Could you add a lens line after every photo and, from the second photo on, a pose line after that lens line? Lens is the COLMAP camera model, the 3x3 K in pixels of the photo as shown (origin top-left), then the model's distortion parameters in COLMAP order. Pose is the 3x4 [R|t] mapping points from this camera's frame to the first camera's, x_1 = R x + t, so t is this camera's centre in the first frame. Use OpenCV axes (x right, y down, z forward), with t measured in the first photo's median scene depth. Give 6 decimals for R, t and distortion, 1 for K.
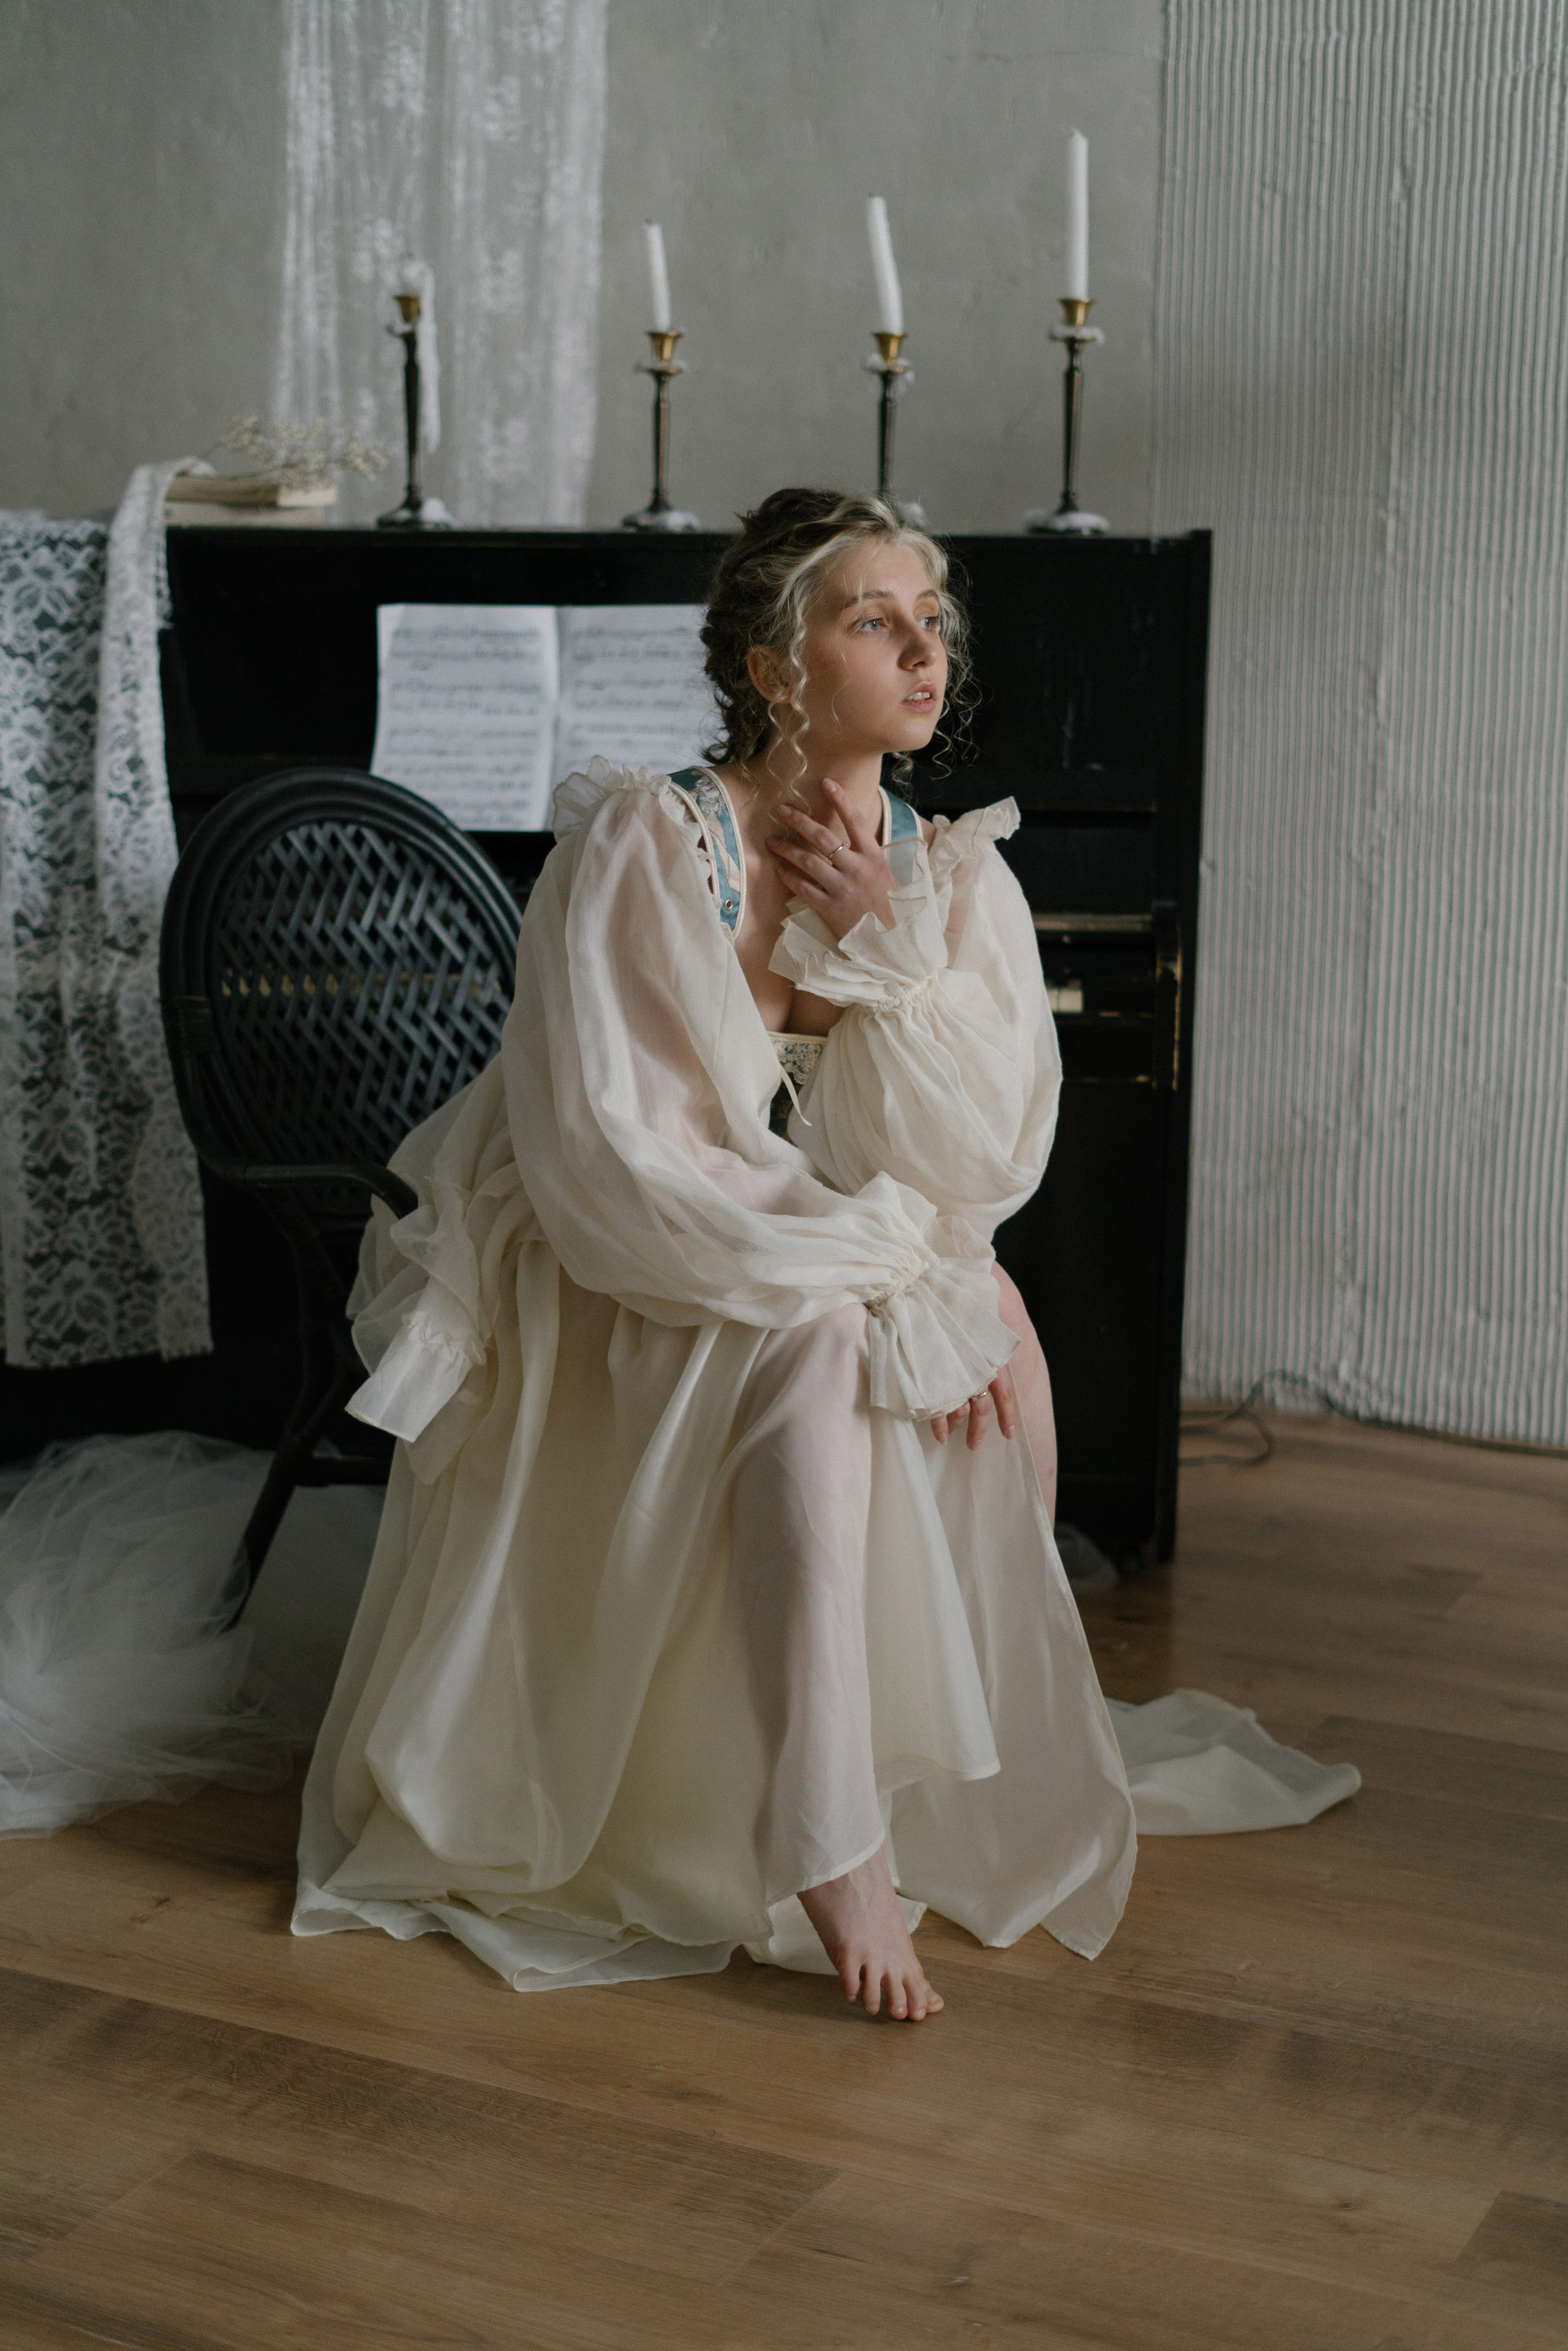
lens RADIAL K [[3411.8, 0, 765.6], [0, 3411.8, 1171.0], [0, 0, 1]] dist [-0.007488, 0.000000]
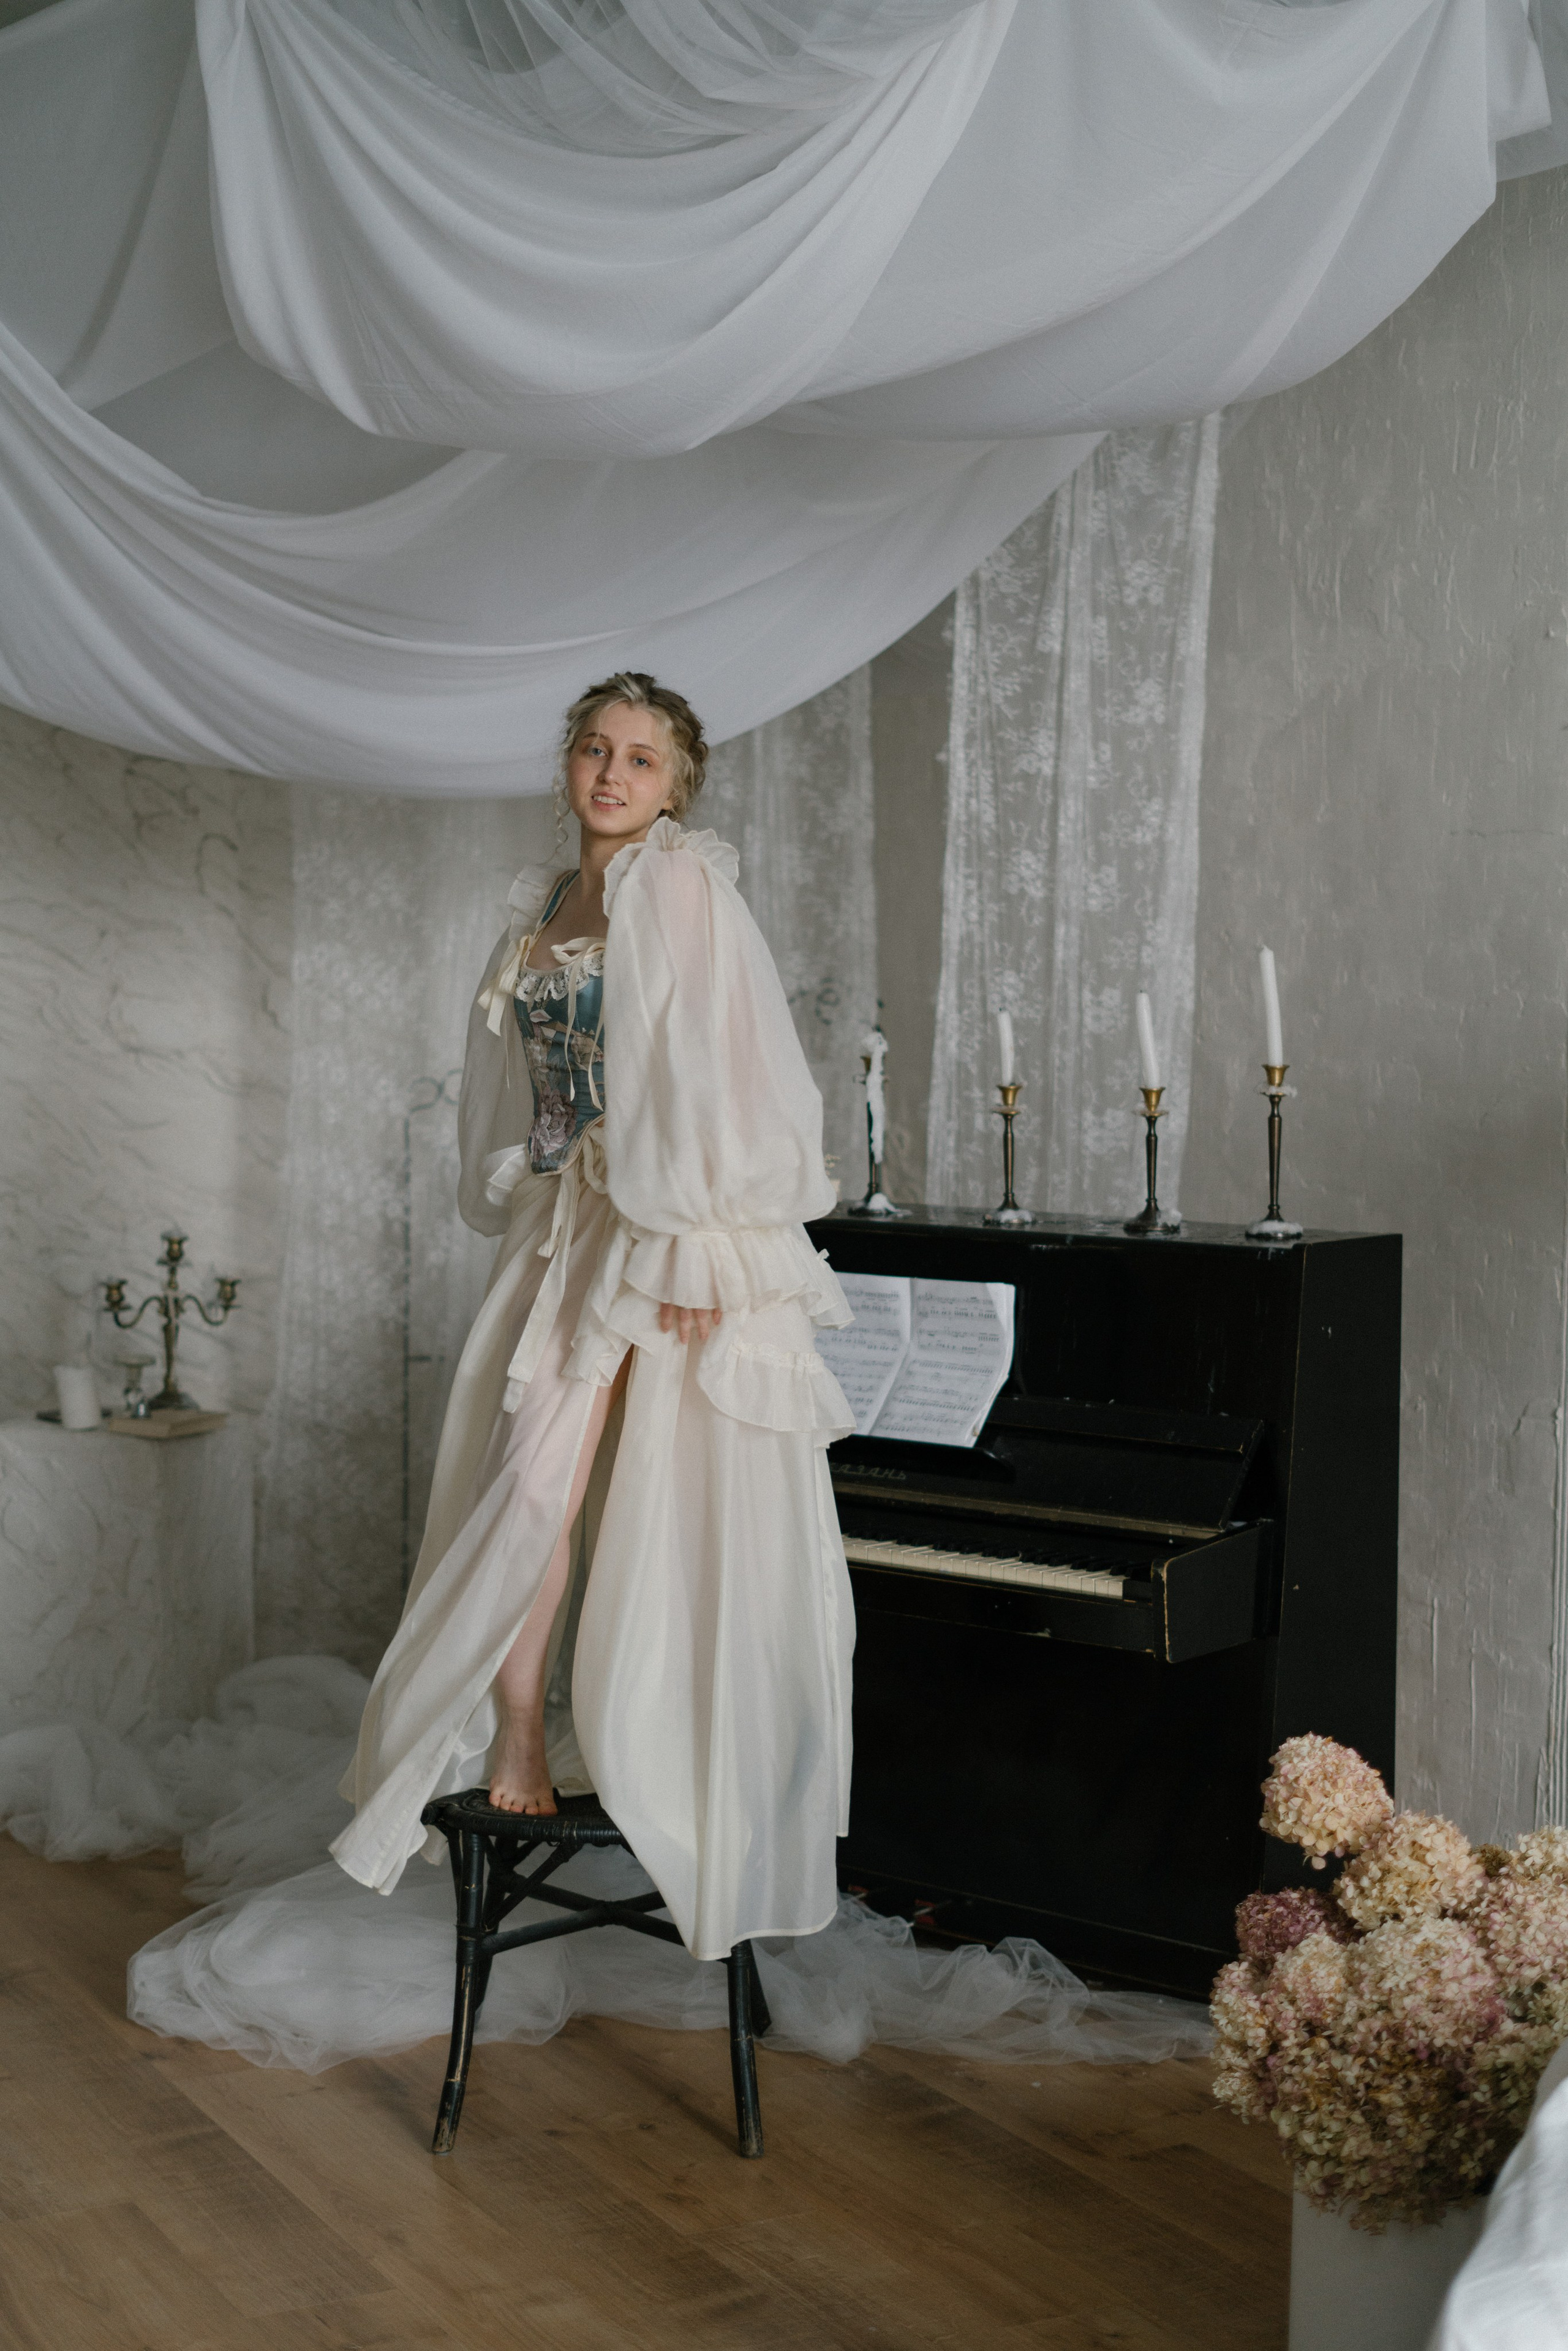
lens RADIAL K [[3411.8, 0, 772.3], [0, 3411.8, 1171.5], [0, 0, 1]] dist [-0.007488, 0.000000]
pose [[0.820990, 0.028910, -0.570209, 0.610232], [-0.096254, 0.991431, -0.088320, -0.066306], [0.562770, 0.127395, 0.816738, -0.183103]]
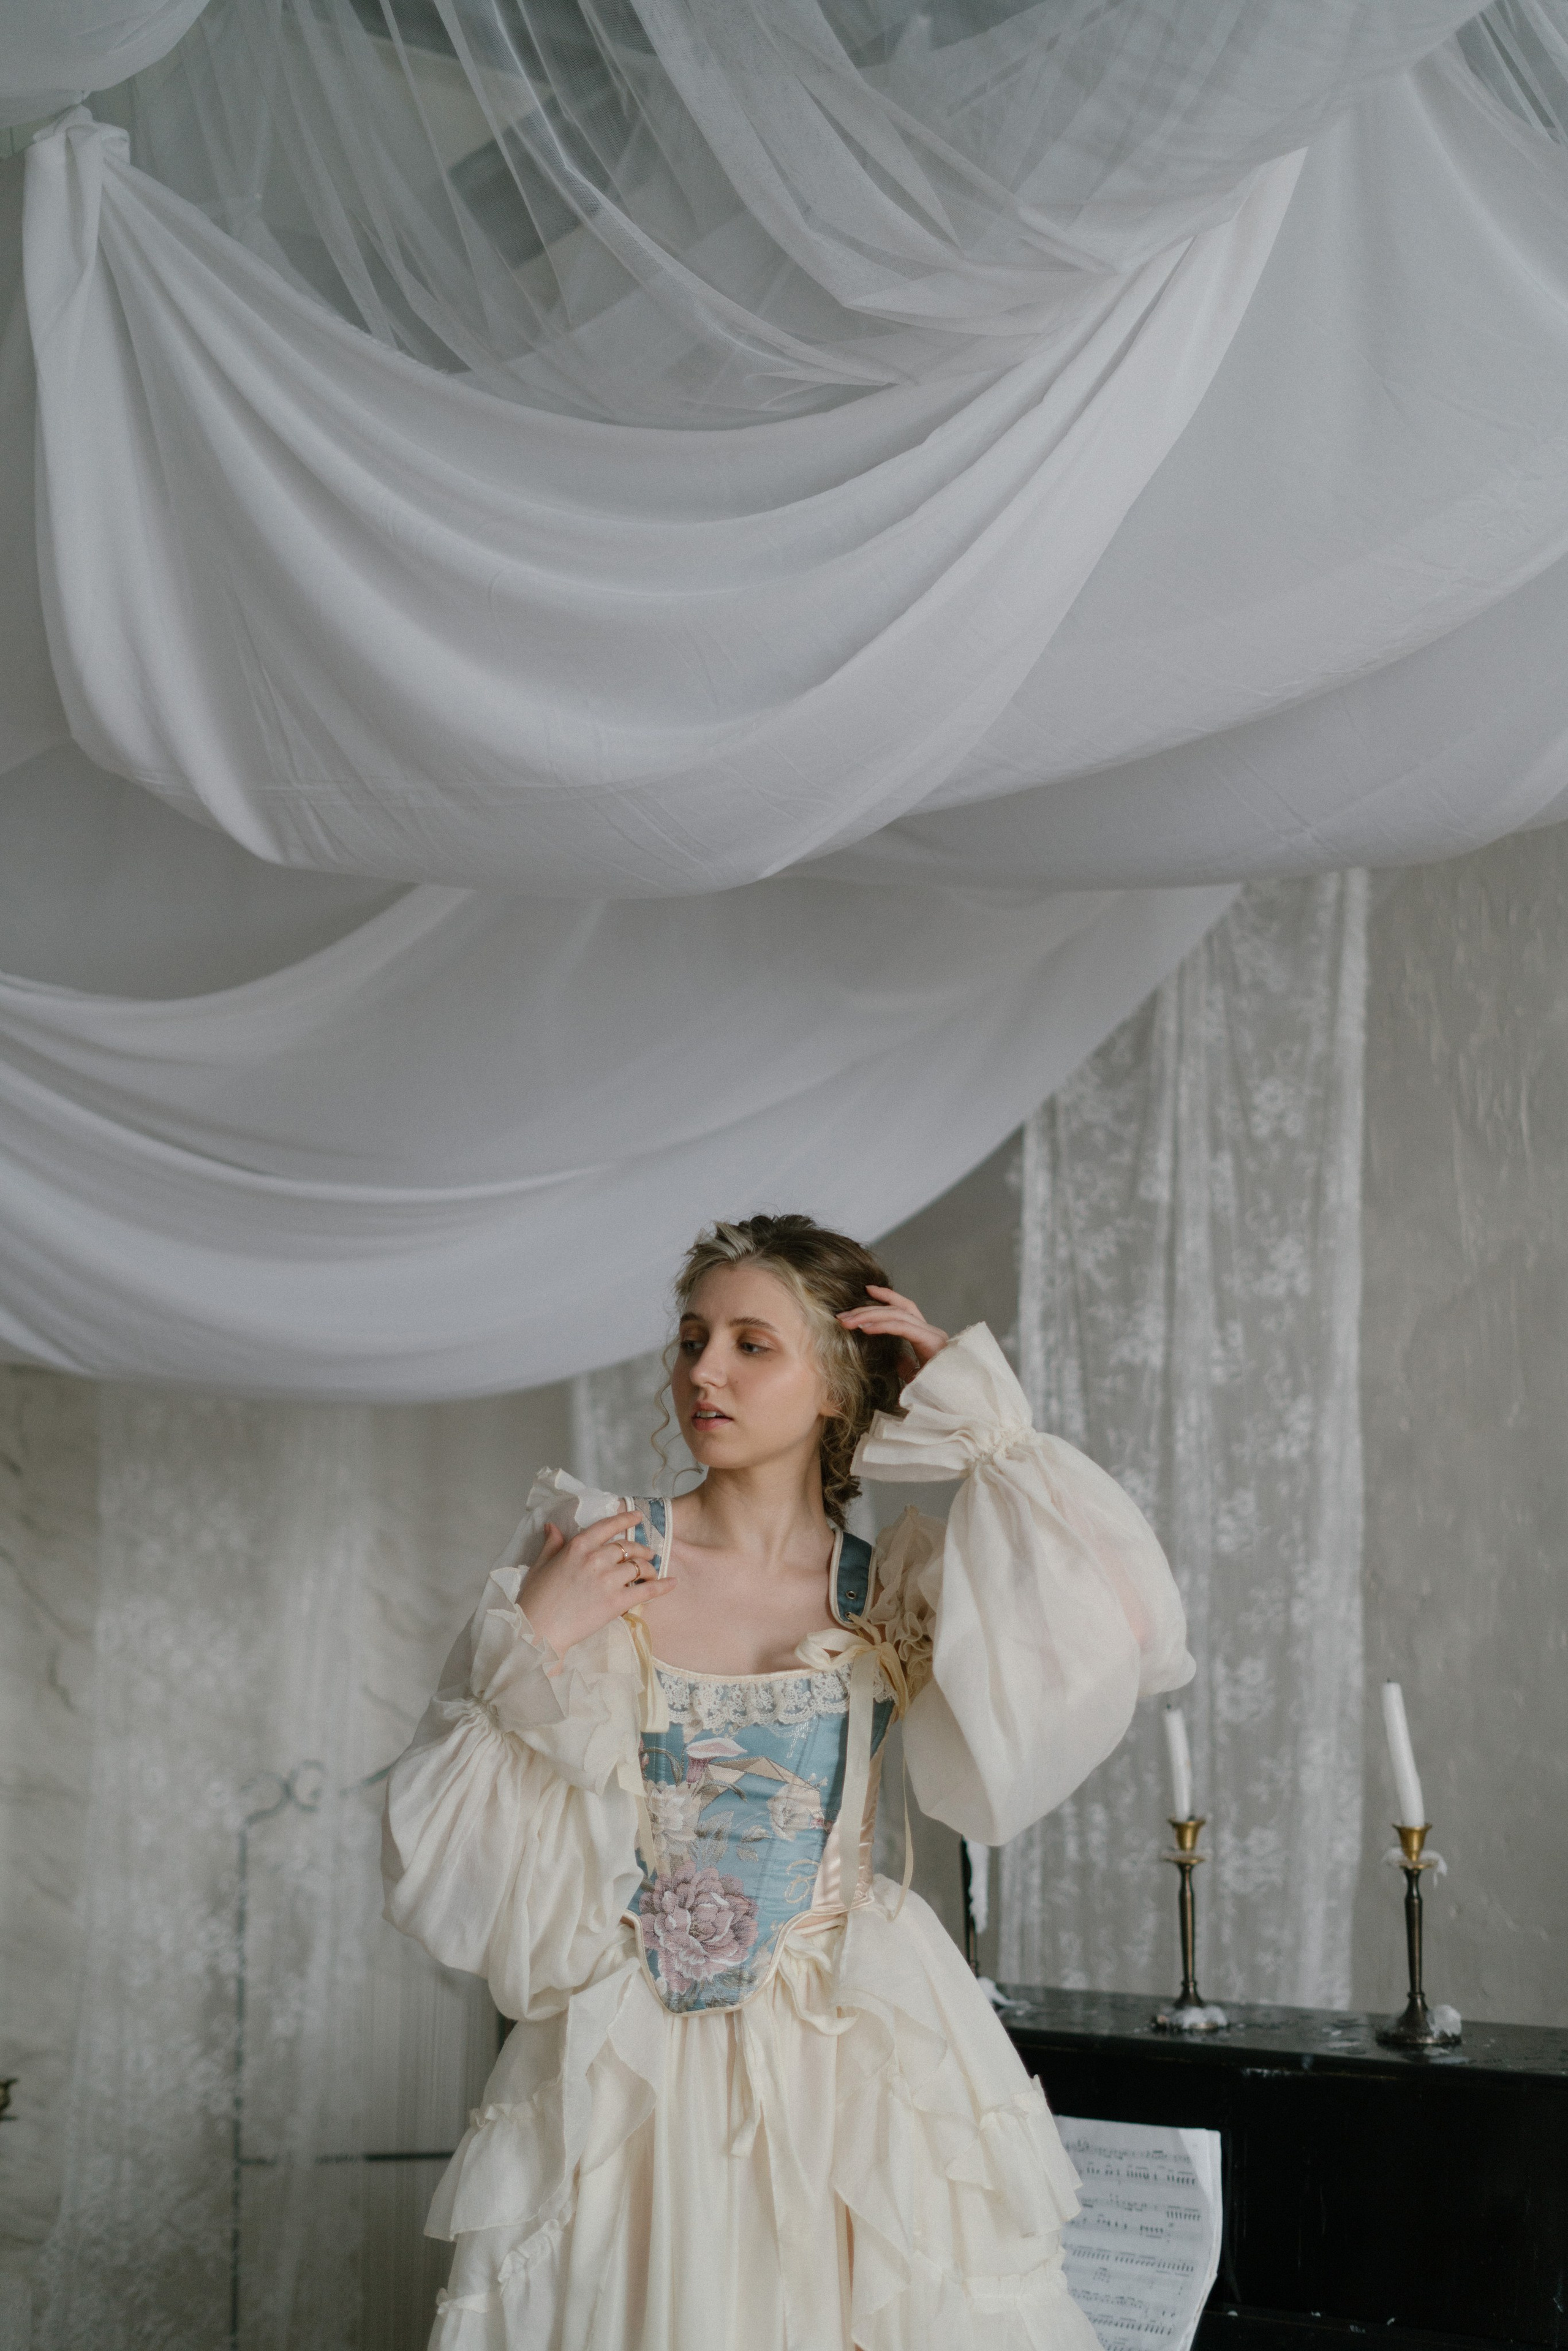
lens RADIAL K [[3411.8, 0, 761.9], [0, 3411.8, 1162.6], [0, 0, 1]] dist [-0.007488, 0.000000]
pose [[0.859049, -0.074189, -0.506489, 0.322388], [-0.075009, 0.960518, -0.267916, -0.137321], [0.506368, 0.268145, 0.819567, 0.086150]]
